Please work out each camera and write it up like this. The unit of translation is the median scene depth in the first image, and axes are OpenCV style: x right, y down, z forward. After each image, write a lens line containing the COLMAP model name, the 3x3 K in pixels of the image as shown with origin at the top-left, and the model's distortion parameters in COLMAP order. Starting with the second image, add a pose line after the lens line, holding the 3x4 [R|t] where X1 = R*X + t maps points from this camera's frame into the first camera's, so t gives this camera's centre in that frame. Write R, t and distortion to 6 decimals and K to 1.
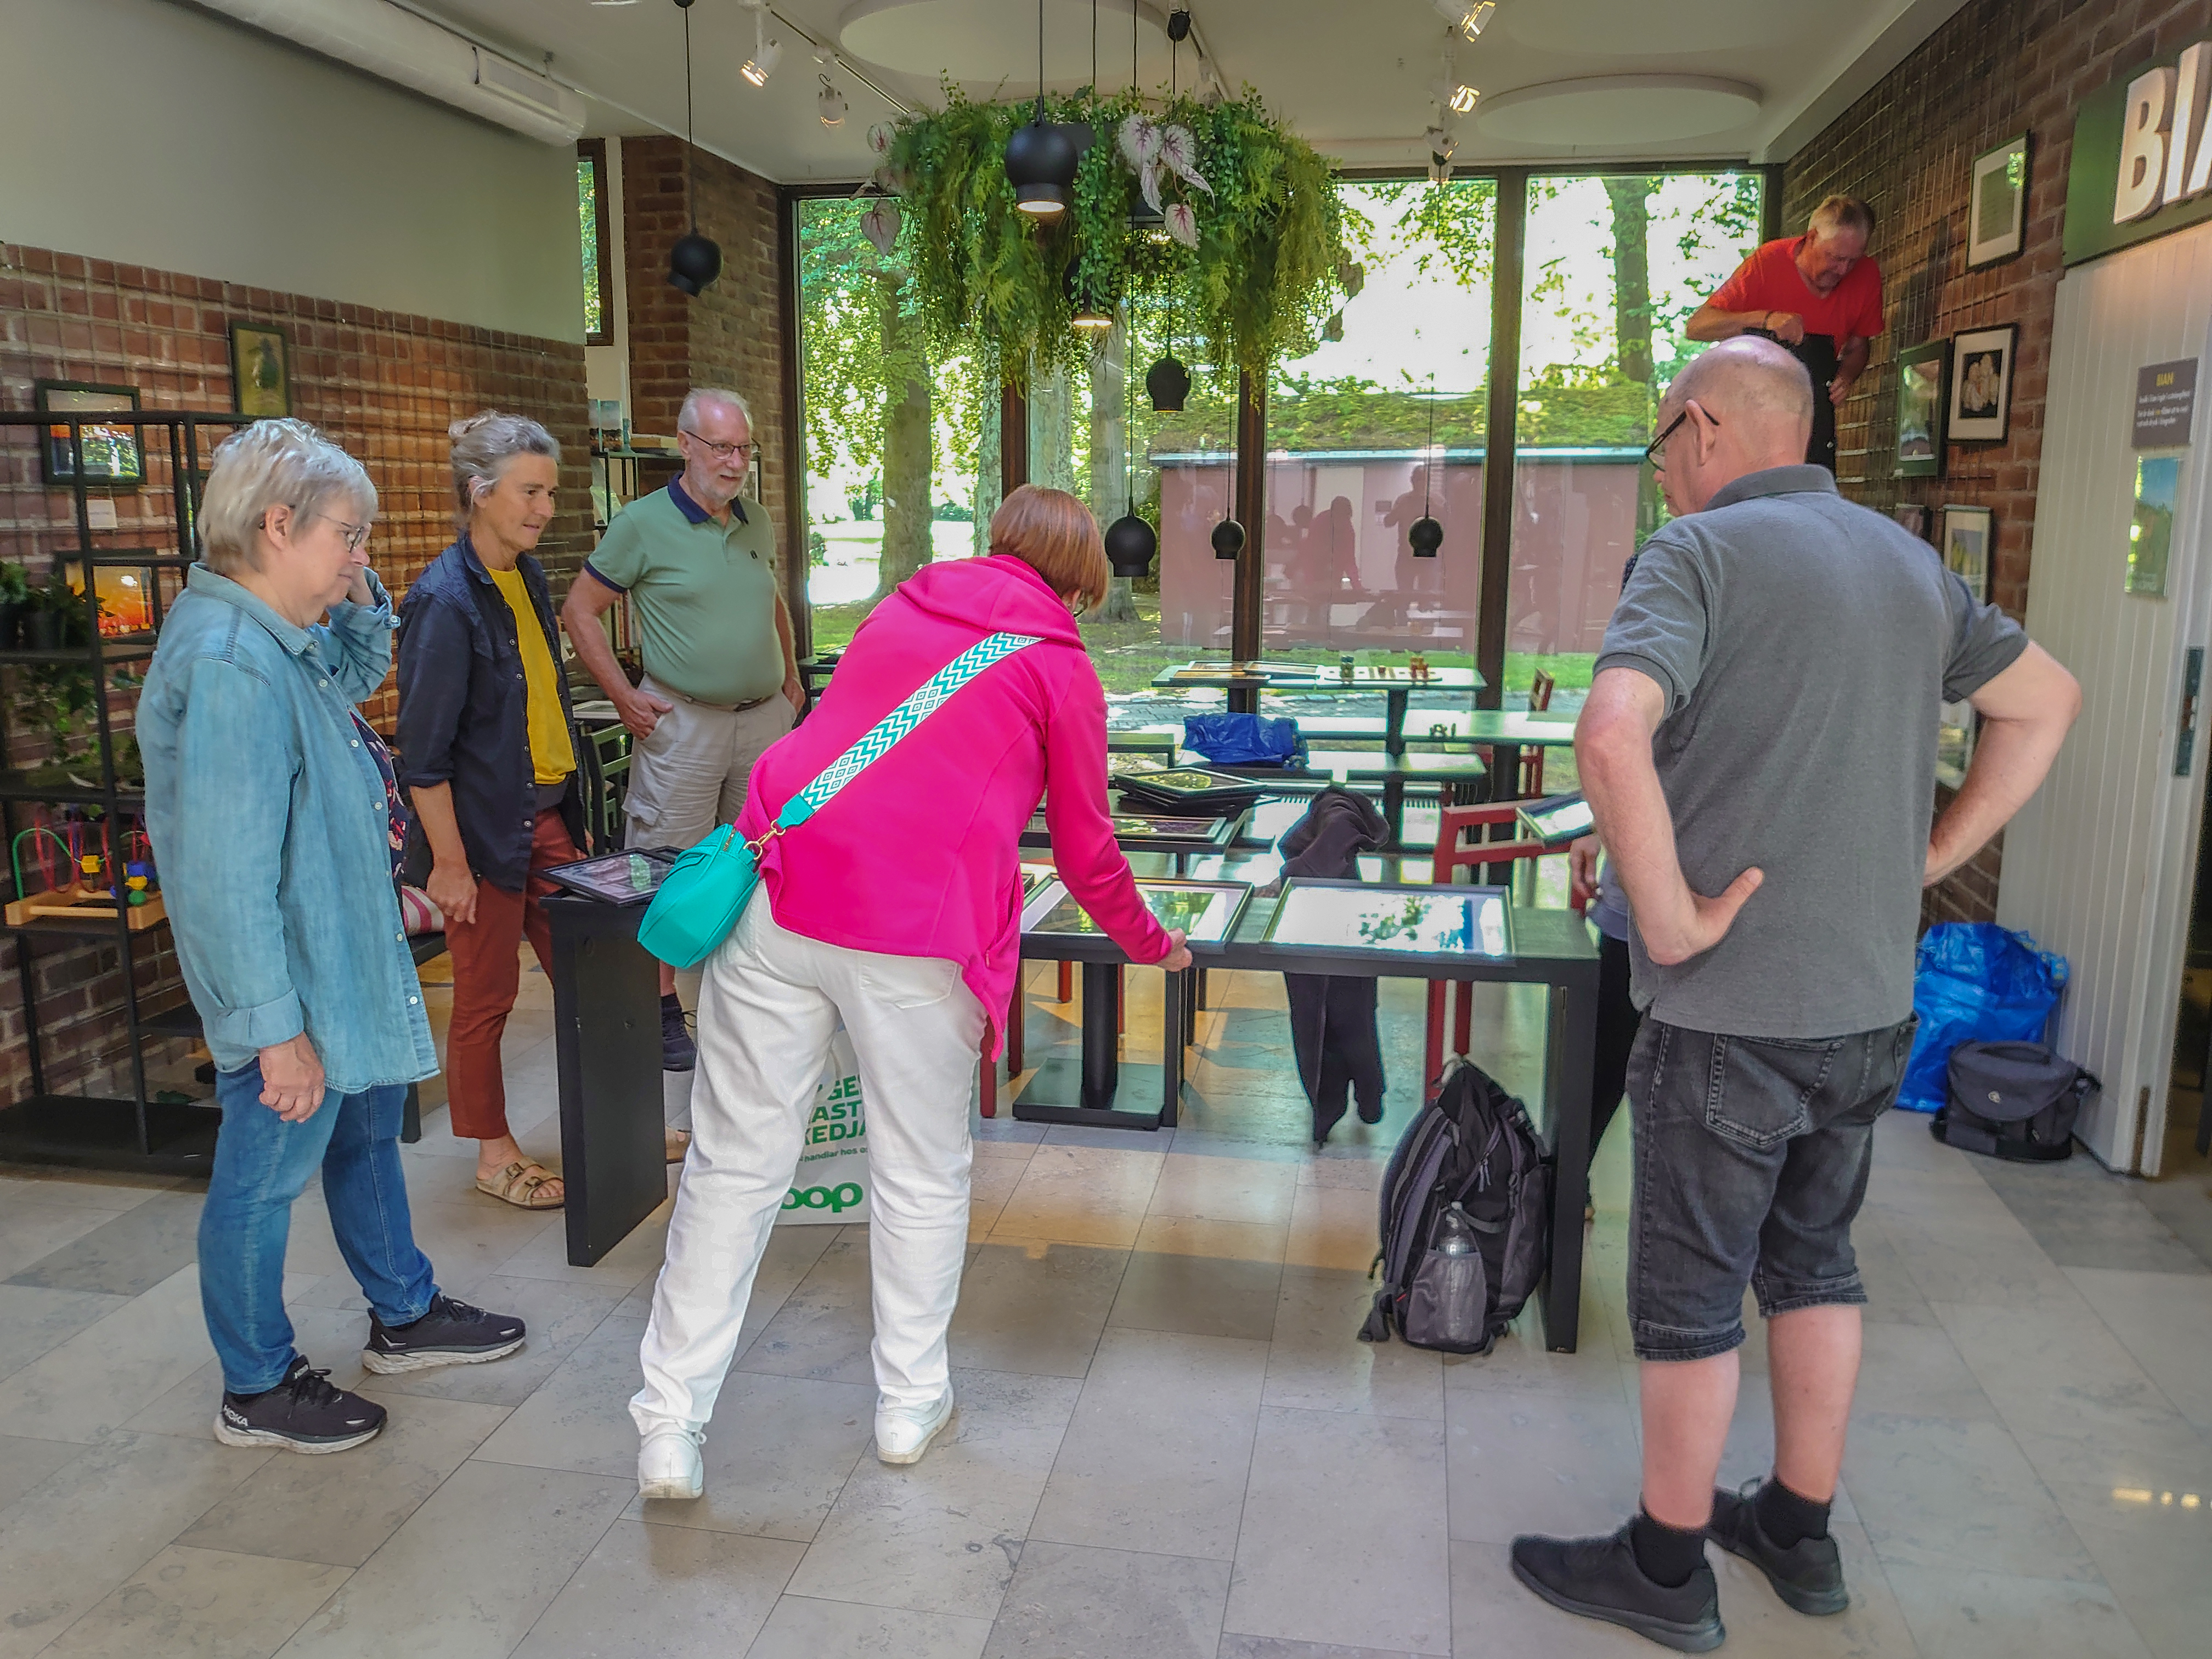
lens RADIAL K [[1731.6, 0, 1115.5], [0, 1731.6, 835.4], [0, 0, 1]] dist [-0.024917, 0.014136]
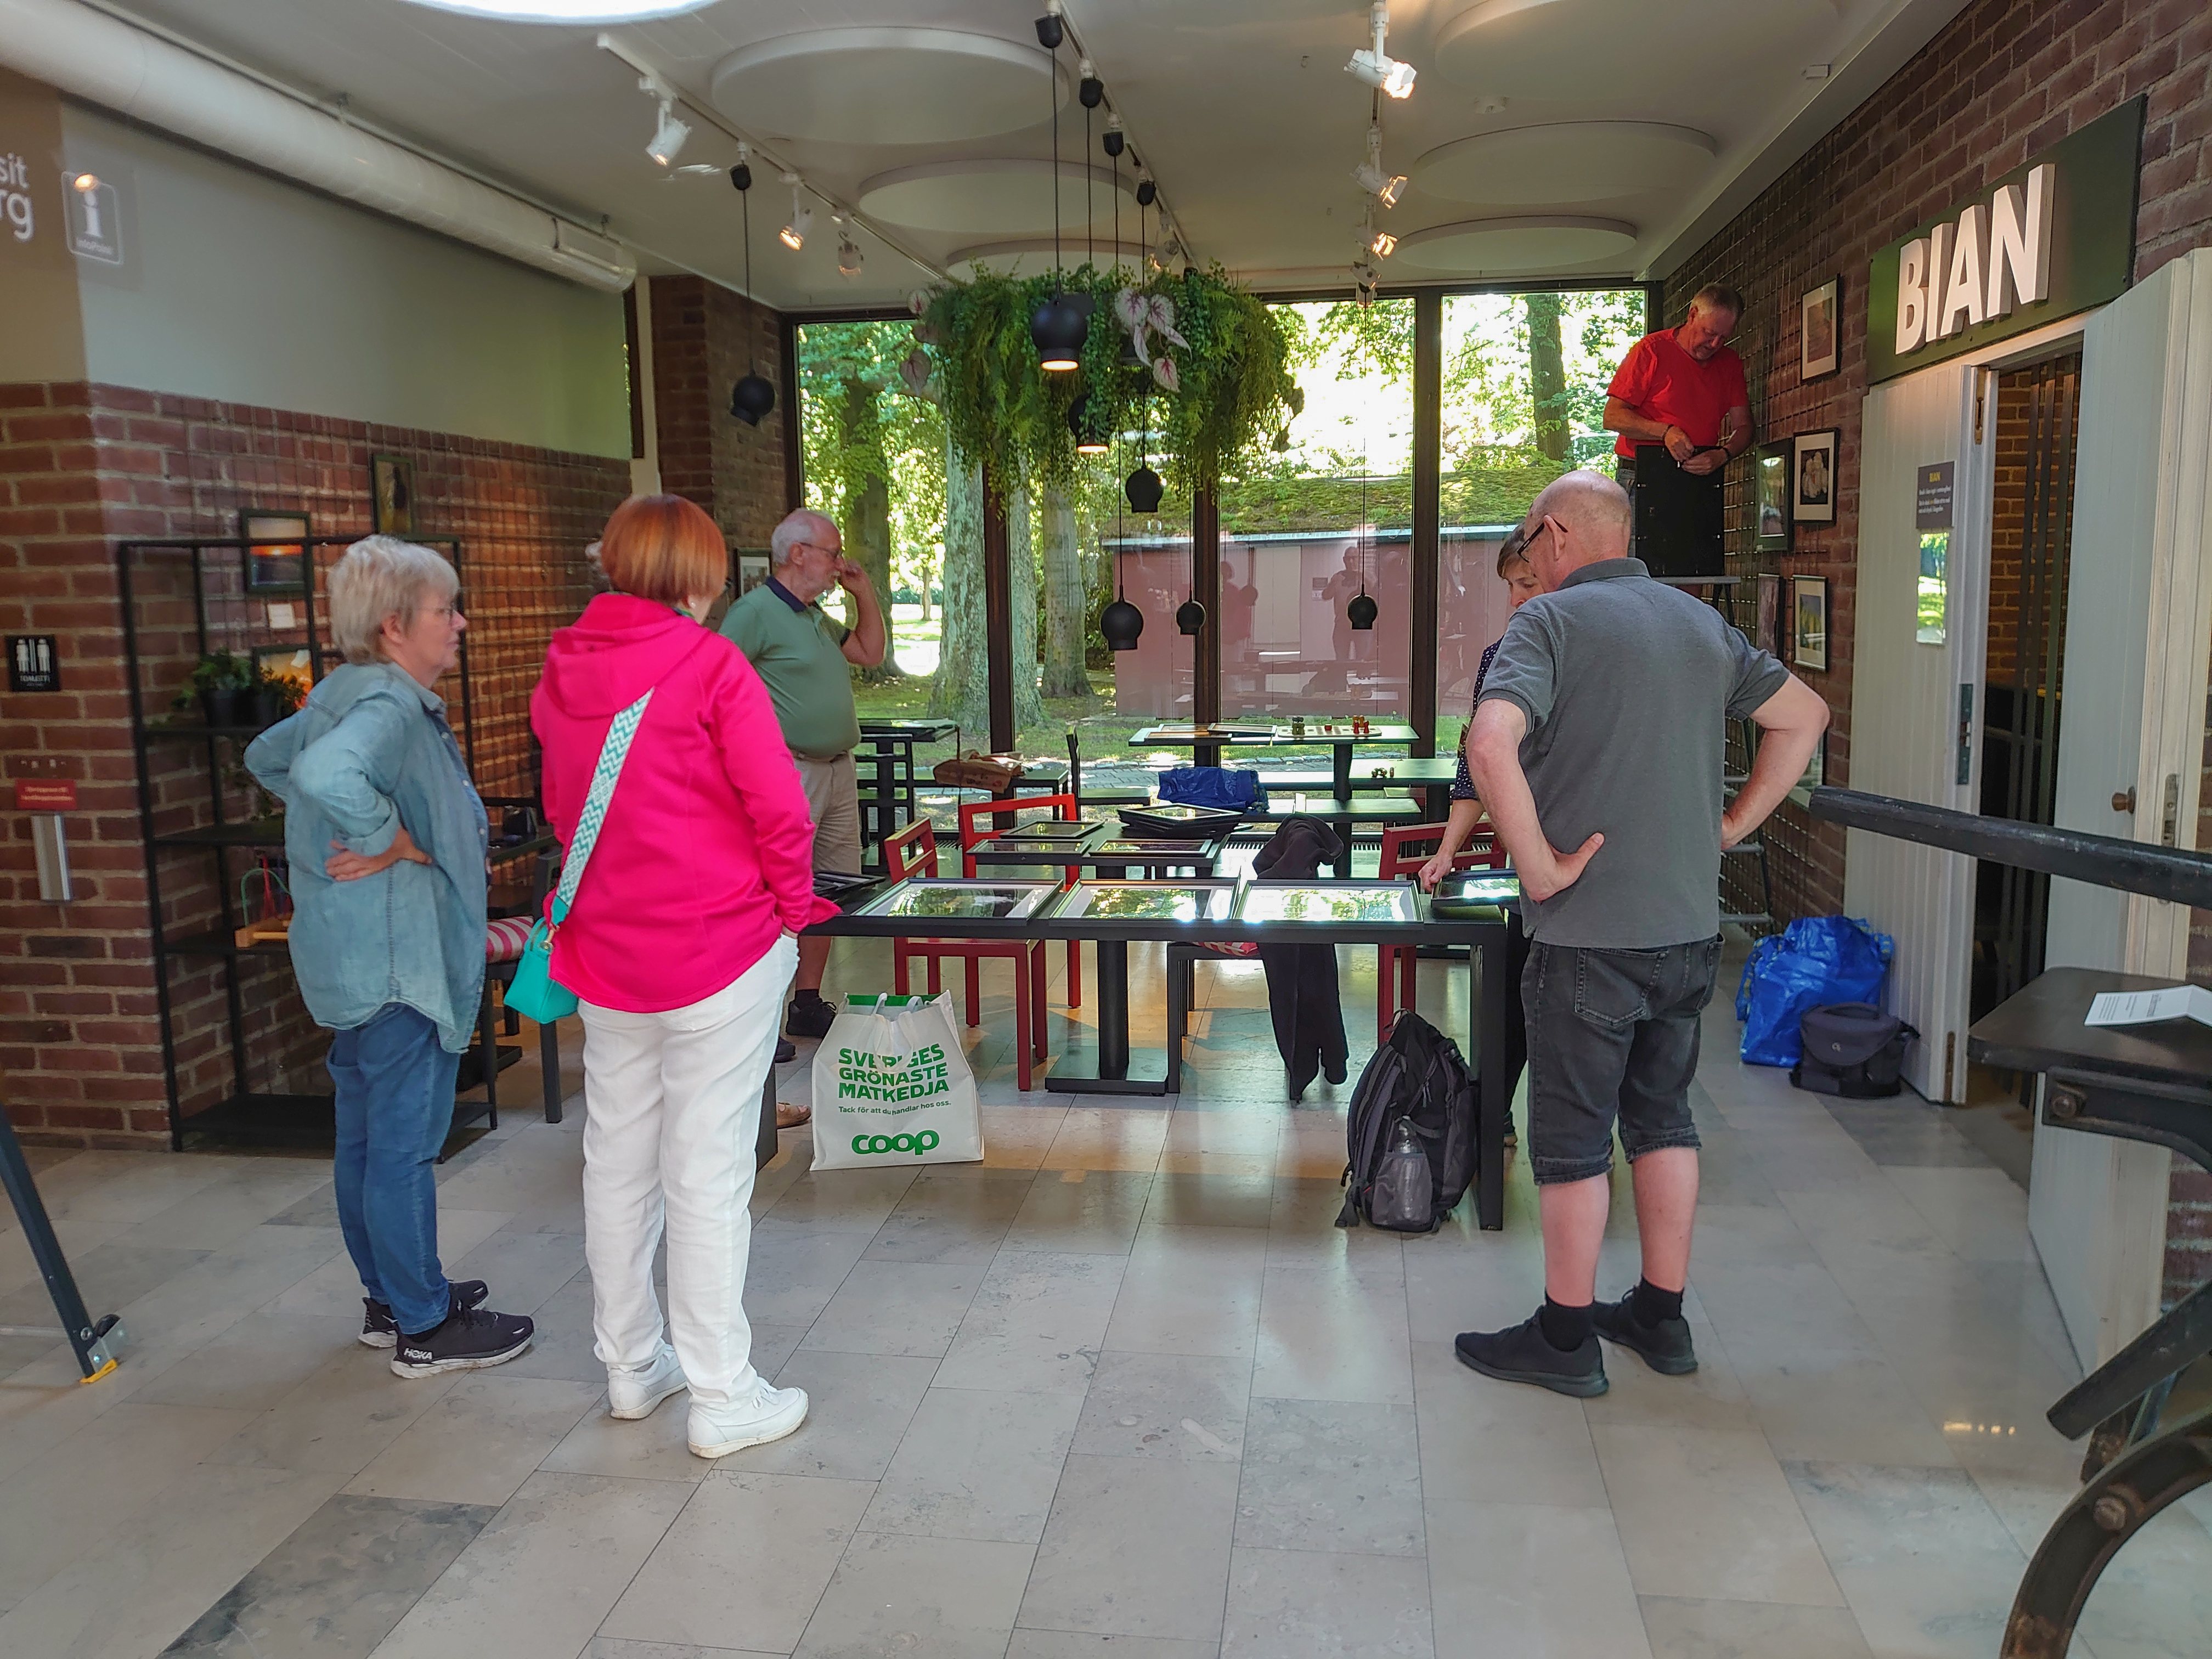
lens RADIAL K [[1731.6, 0, 1104.3], [0, 1731.6, 819.8], [0, 0, 1]] dist [-0.024917, 0.014136]
pose [[0.999336, -0.025194, 0.026336, -0.044281], [0.026556, 0.998256, -0.052729, 0.037342], [-0.024962, 0.053393, 0.998262, -0.228189]]
